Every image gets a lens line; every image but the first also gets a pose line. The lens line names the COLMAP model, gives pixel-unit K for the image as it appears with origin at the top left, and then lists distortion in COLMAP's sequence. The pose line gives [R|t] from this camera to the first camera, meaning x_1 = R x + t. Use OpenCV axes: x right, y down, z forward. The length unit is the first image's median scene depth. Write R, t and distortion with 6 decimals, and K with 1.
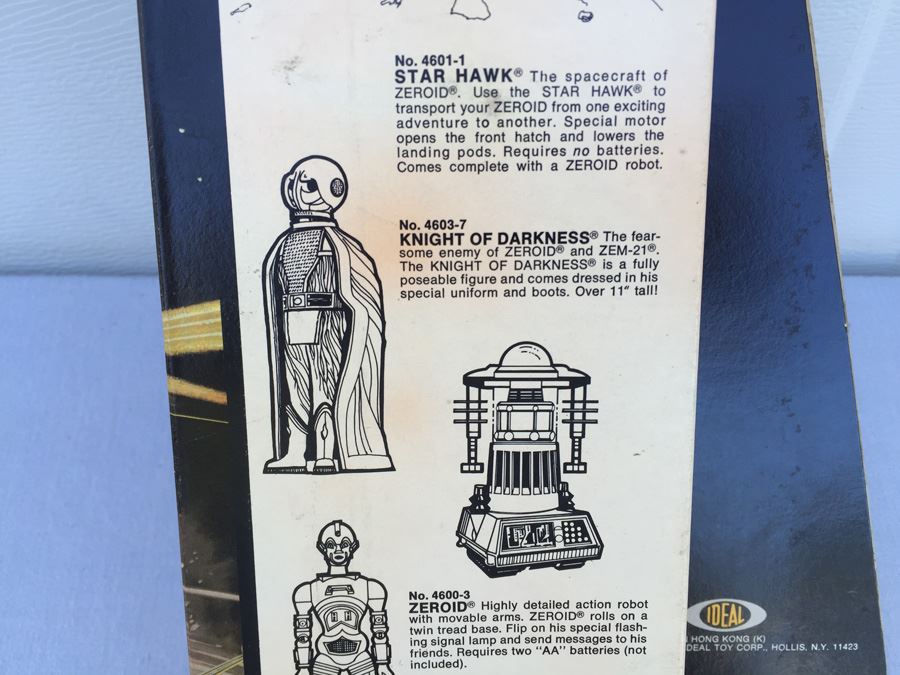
lens RADIAL K [[771.8, 0, 447.4], [0, 771.8, 341.5], [0, 0, 1]] dist [0.041174, -0.052115]
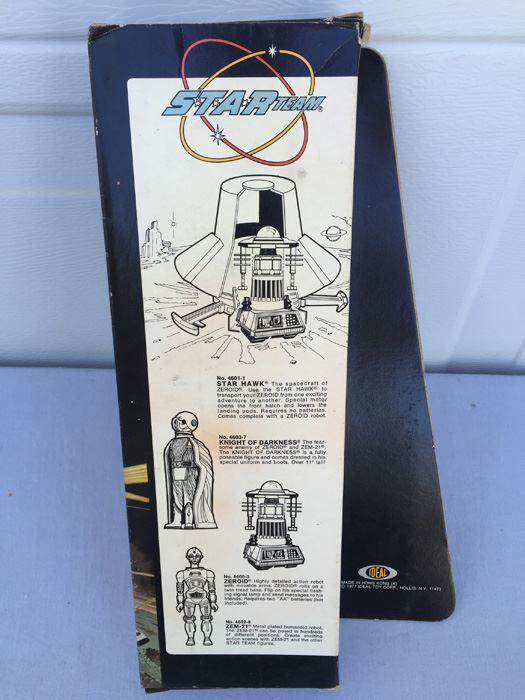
lens RADIAL K [[600.3, 0, 263.0], [0, 600.3, 346.7], [0, 0, 1]] dist [0.041174, -0.052115]
pose [[0.999341, 0.013344, -0.033745, 0.131873], [-0.009821, 0.994687, 0.102472, -0.605118], [0.034934, -0.102073, 0.994163, -0.827178]]
